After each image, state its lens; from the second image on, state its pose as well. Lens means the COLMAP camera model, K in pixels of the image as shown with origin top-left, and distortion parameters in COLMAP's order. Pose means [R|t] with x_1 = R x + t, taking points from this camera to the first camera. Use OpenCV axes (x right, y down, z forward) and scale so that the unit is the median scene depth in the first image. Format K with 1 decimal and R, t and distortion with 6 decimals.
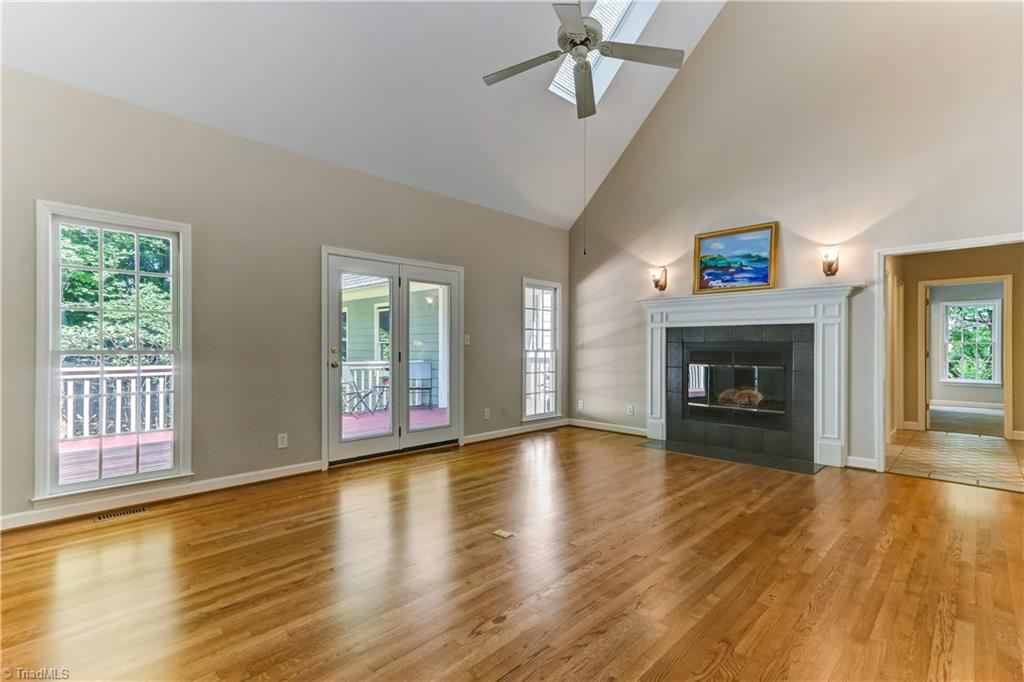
lens RADIAL K [[480.1, 0, 518.3], [0, 480.1, 342.3], [0, 0, 1]] dist [0.013130, 0.000360]
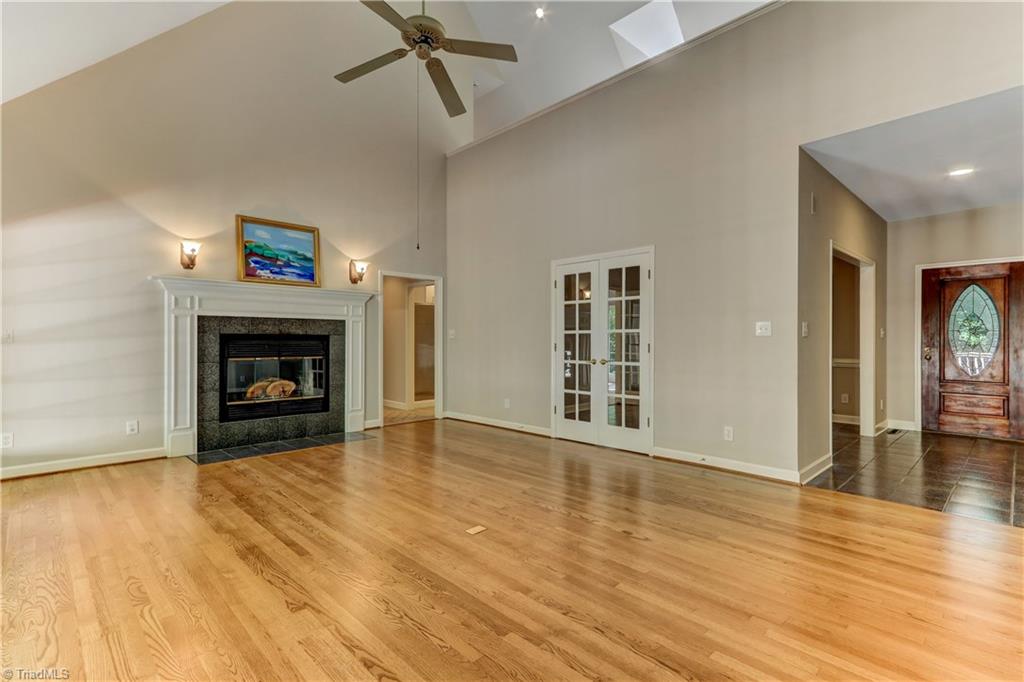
lens RADIAL K [[480.1, 0, 509.5], [0, 480.1, 341.5], [0, 0, 1]] dist [0.013130, 0.000360]
pose [[0.035679, -0.006865, 0.999340, -0.553136], [-0.010544, 0.999918, 0.007246, 0.001716], [-0.999308, -0.010796, 0.035604, 0.491334]]
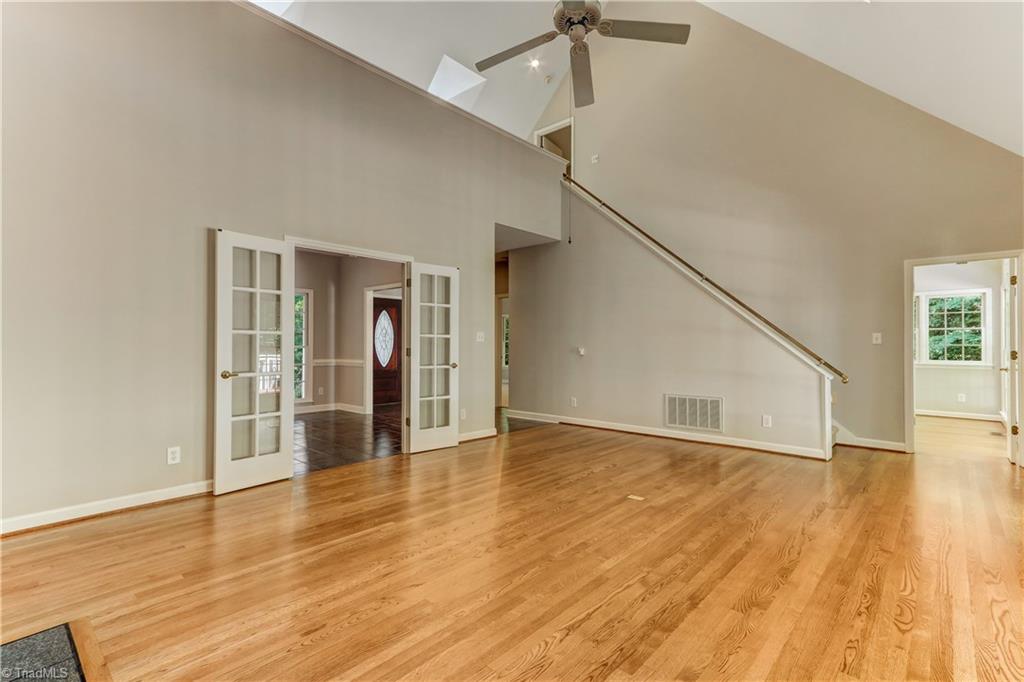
lens RADIAL K [[480.1, 0, 502.2], [0, 480.1, 346.7], [0, 0, 1]] dist [0.013130, 0.000360]
pose [[-0.999871, -0.005143, -0.015194, 0.178146], [-0.004957, 0.999913, -0.012214, 0.017259], [0.015256, -0.012137, -0.999810, 1.208363]]
